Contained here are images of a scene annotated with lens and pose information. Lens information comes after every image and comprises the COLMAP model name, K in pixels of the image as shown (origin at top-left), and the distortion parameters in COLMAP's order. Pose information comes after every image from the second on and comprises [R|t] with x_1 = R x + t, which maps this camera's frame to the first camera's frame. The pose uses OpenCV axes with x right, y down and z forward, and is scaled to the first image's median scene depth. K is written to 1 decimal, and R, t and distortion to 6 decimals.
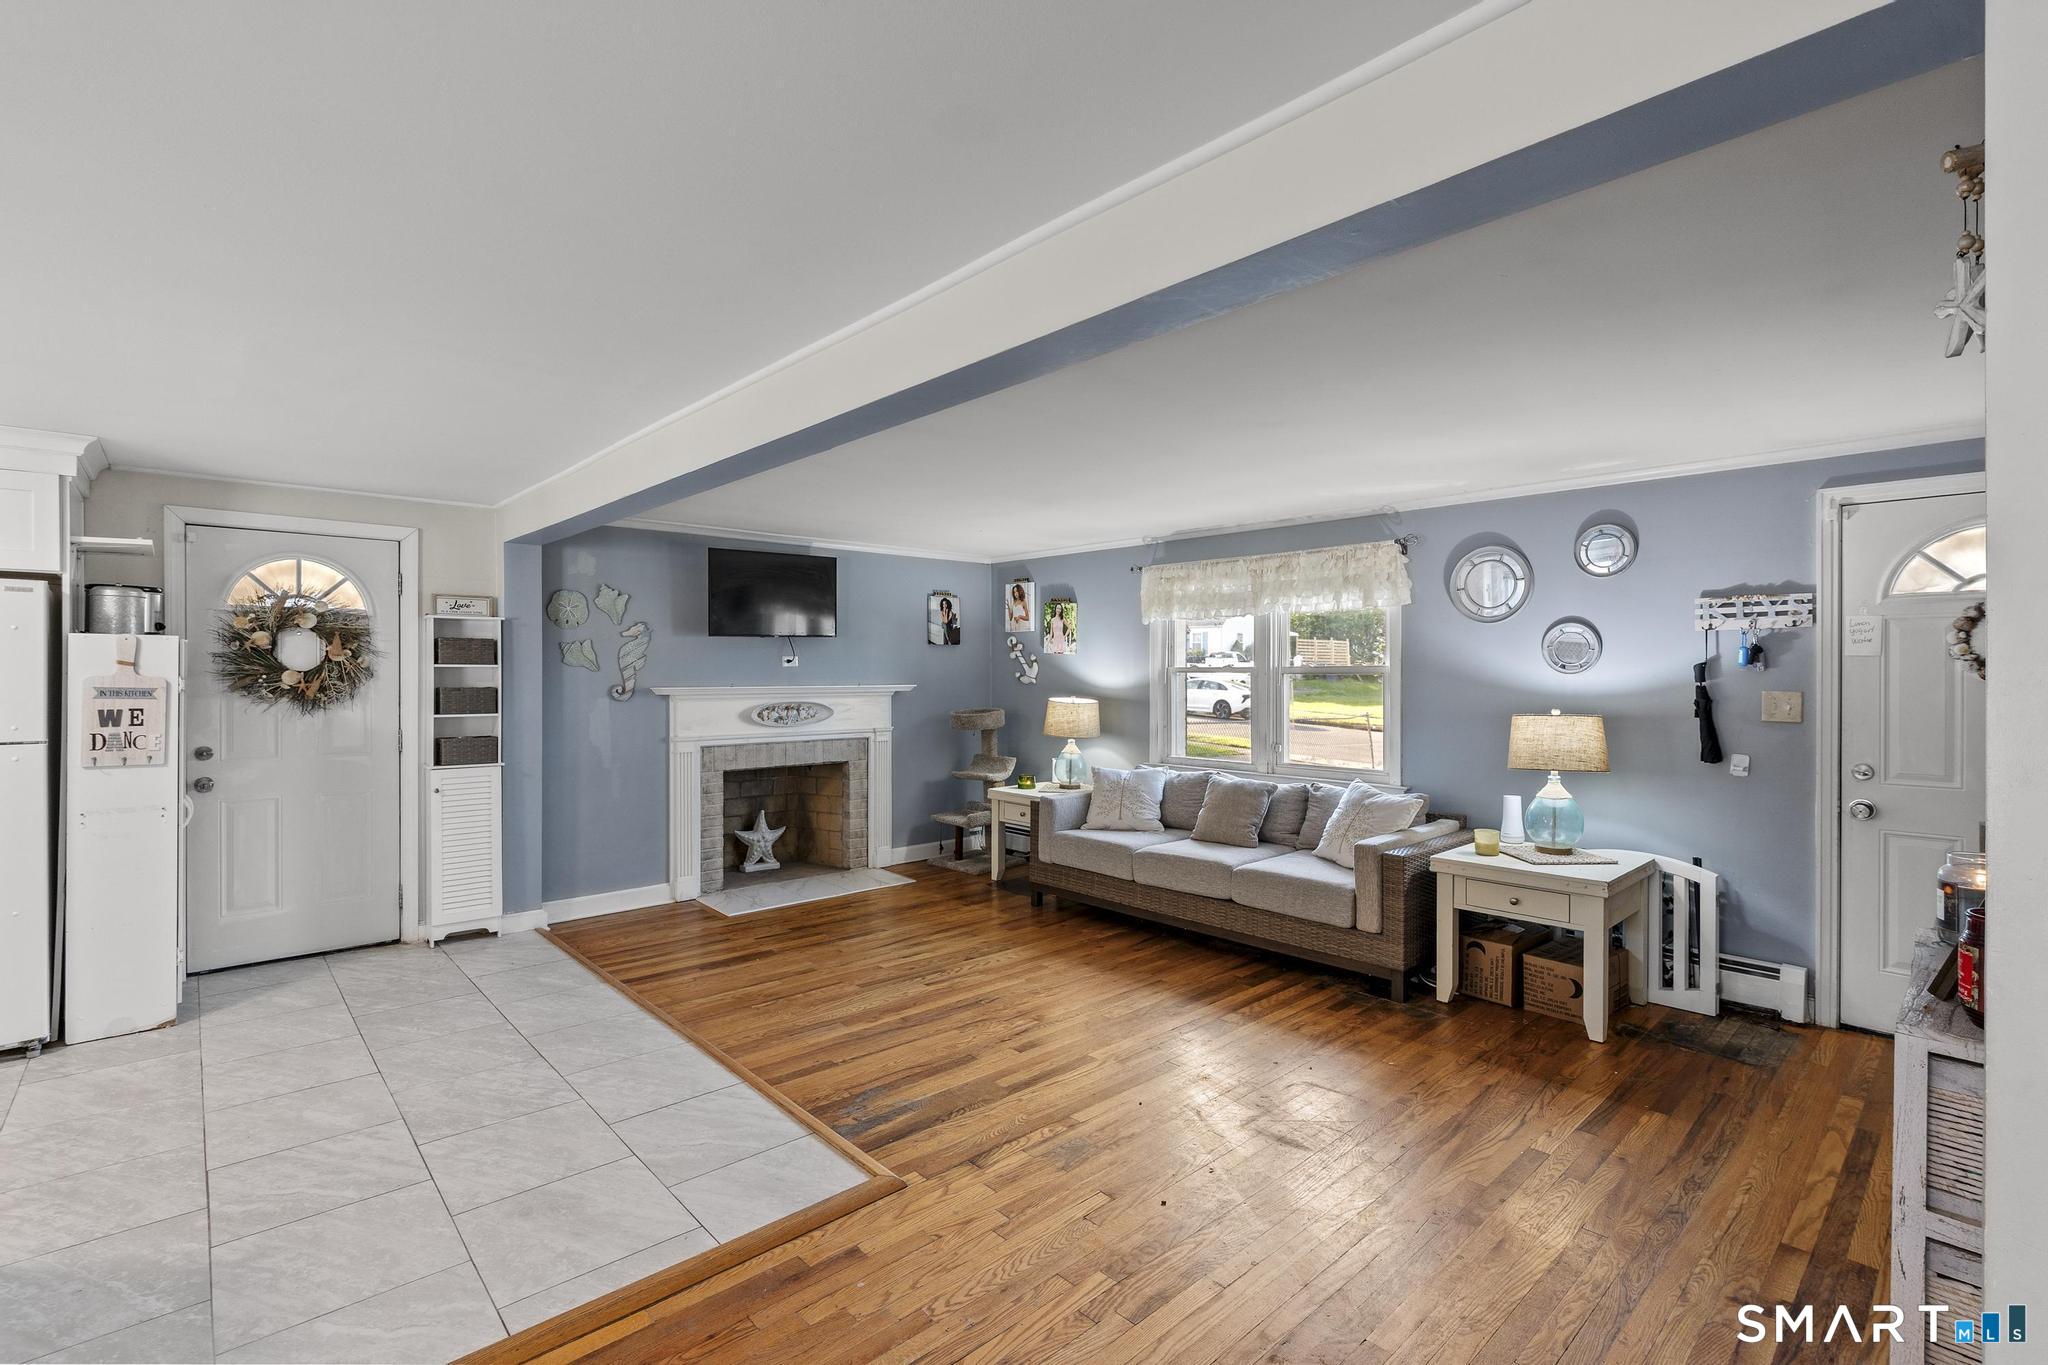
lens RADIAL K [[924.3, 0, 1016.9], [0, 924.3, 674.3], [0, 0, 1]] dist [-0.002089, 0.000161]
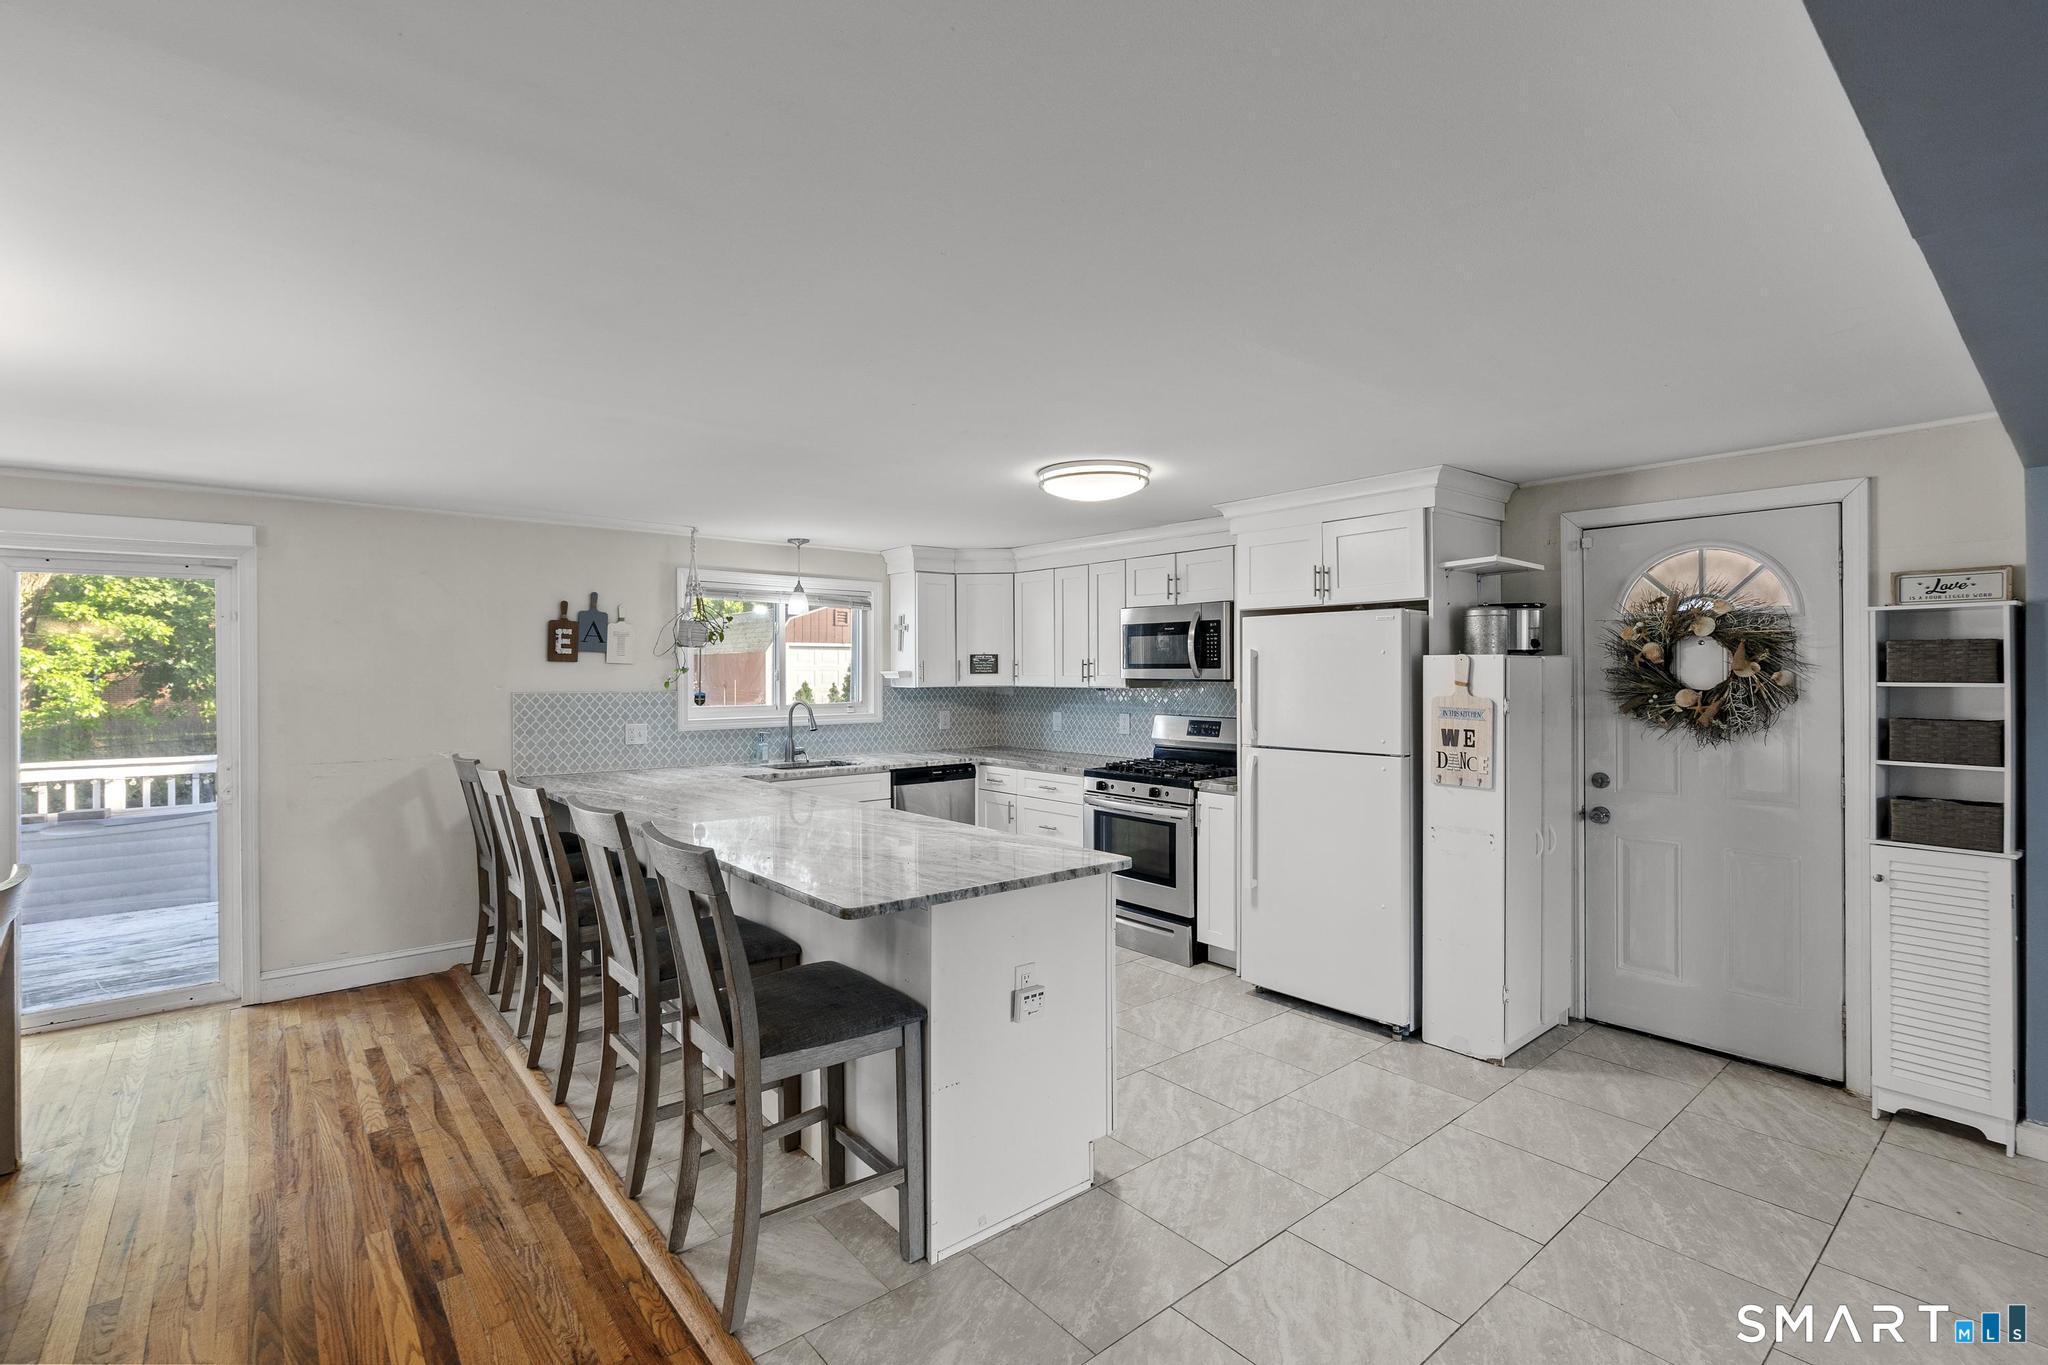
lens RADIAL K [[924.3, 0, 1016.9], [0, 924.3, 674.3], [0, 0, 1]] dist [-0.002089, 0.000161]
pose [[-0.048888, 0.001327, -0.998803, 0.046701], [0.002163, 0.999997, 0.001222, -0.019356], [0.998802, -0.002100, -0.048891, 0.451458]]
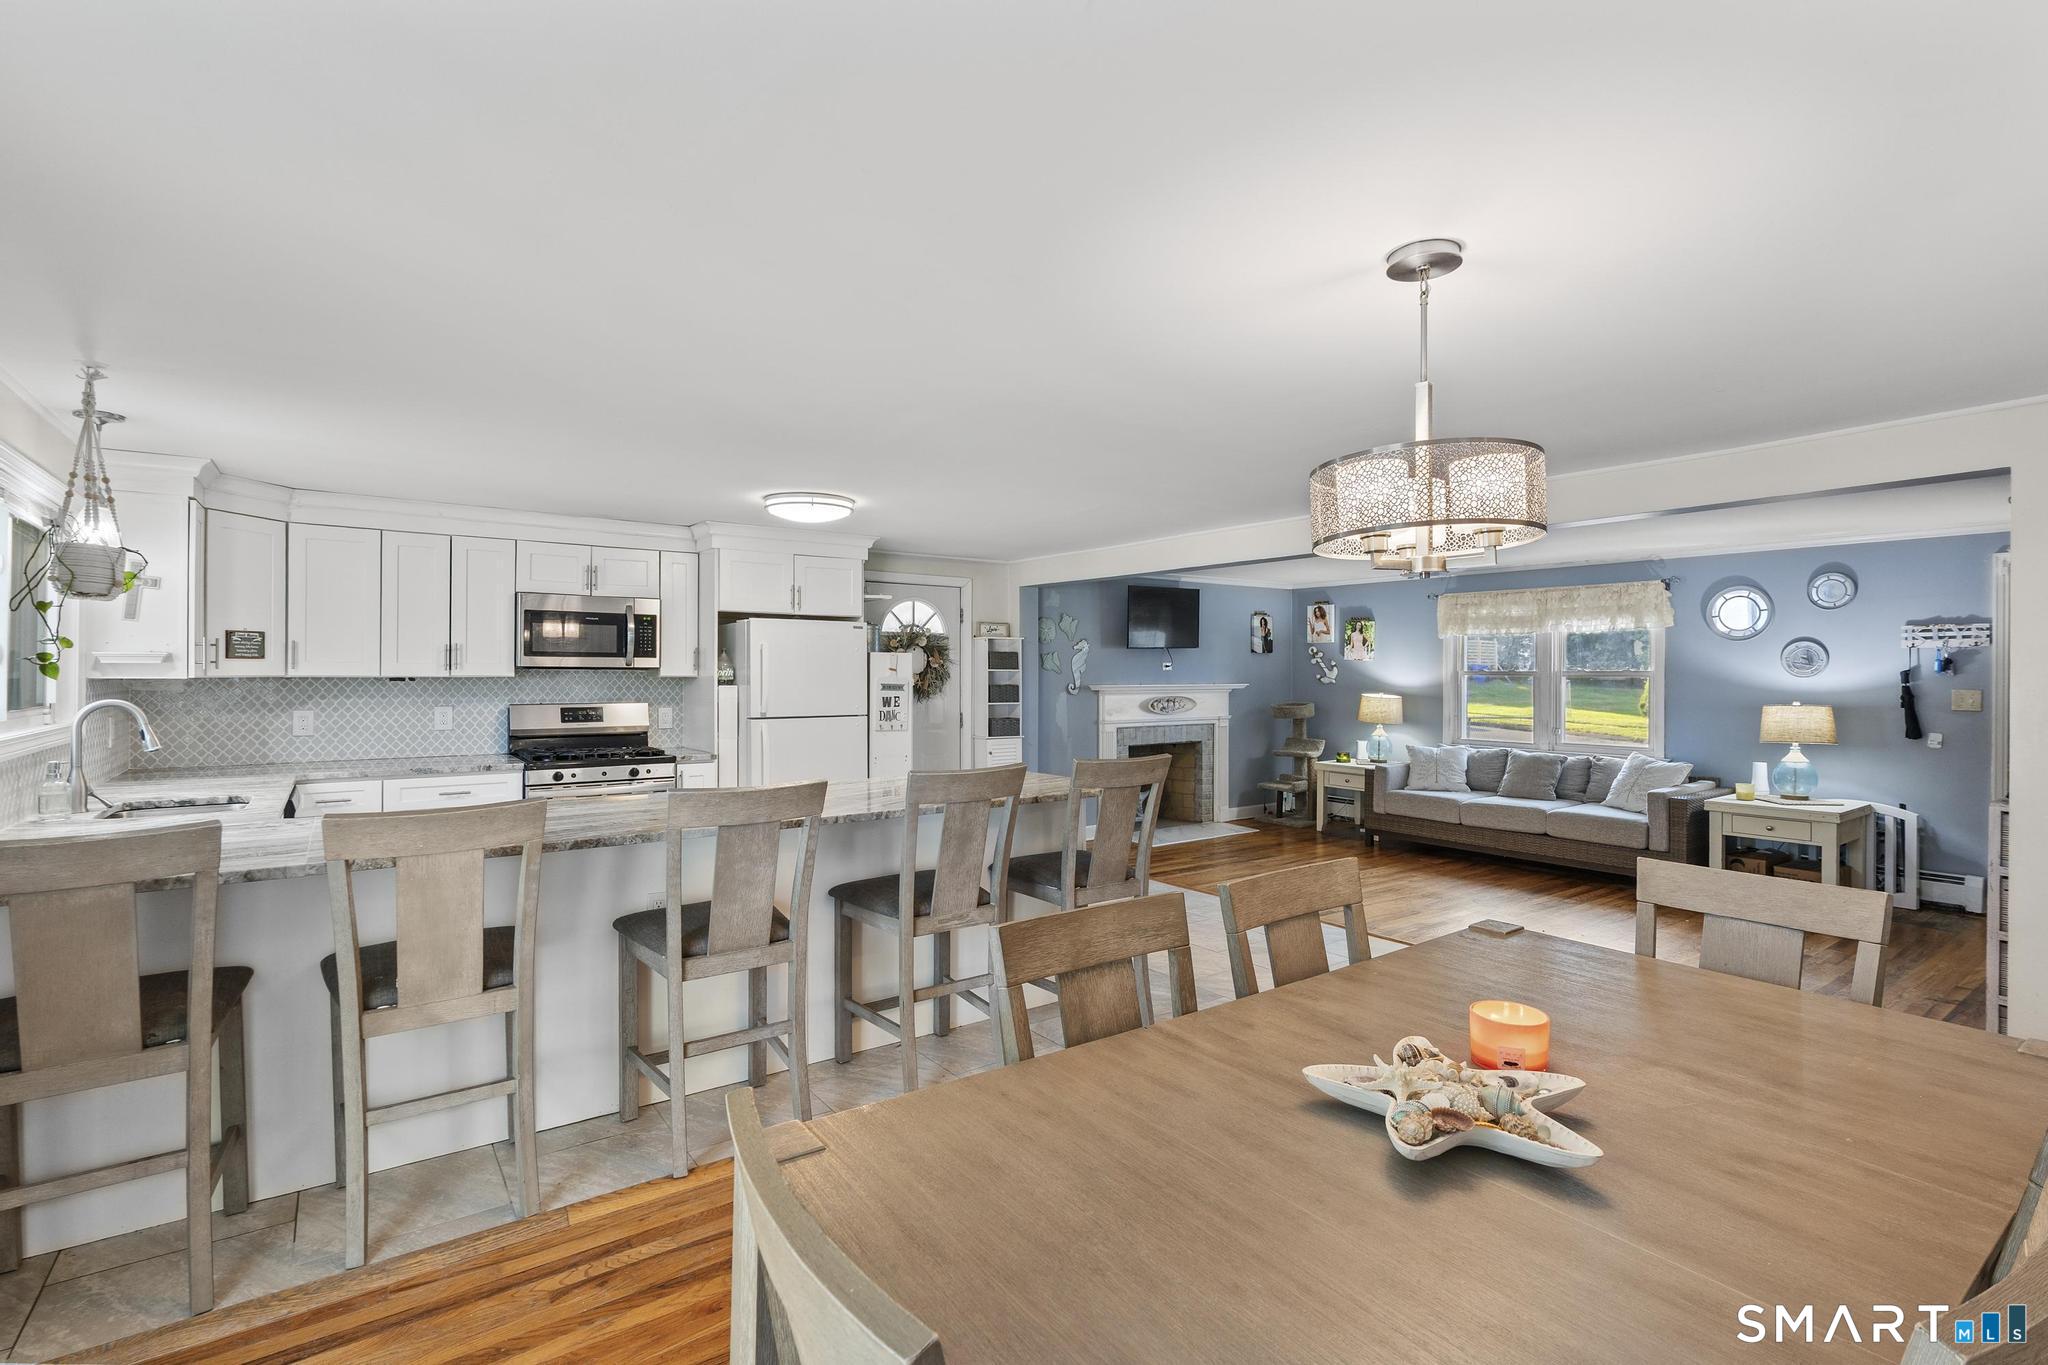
lens RADIAL K [[949.6, 0, 1021.0], [0, 949.6, 675.3], [0, 0, 1]] dist [0.003036, 0.000944]
pose [[0.994463, 0.001771, -0.105075, -0.434797], [-0.001604, 0.999997, 0.001676, -0.004032], [0.105078, -0.001498, 0.994463, -0.569810]]
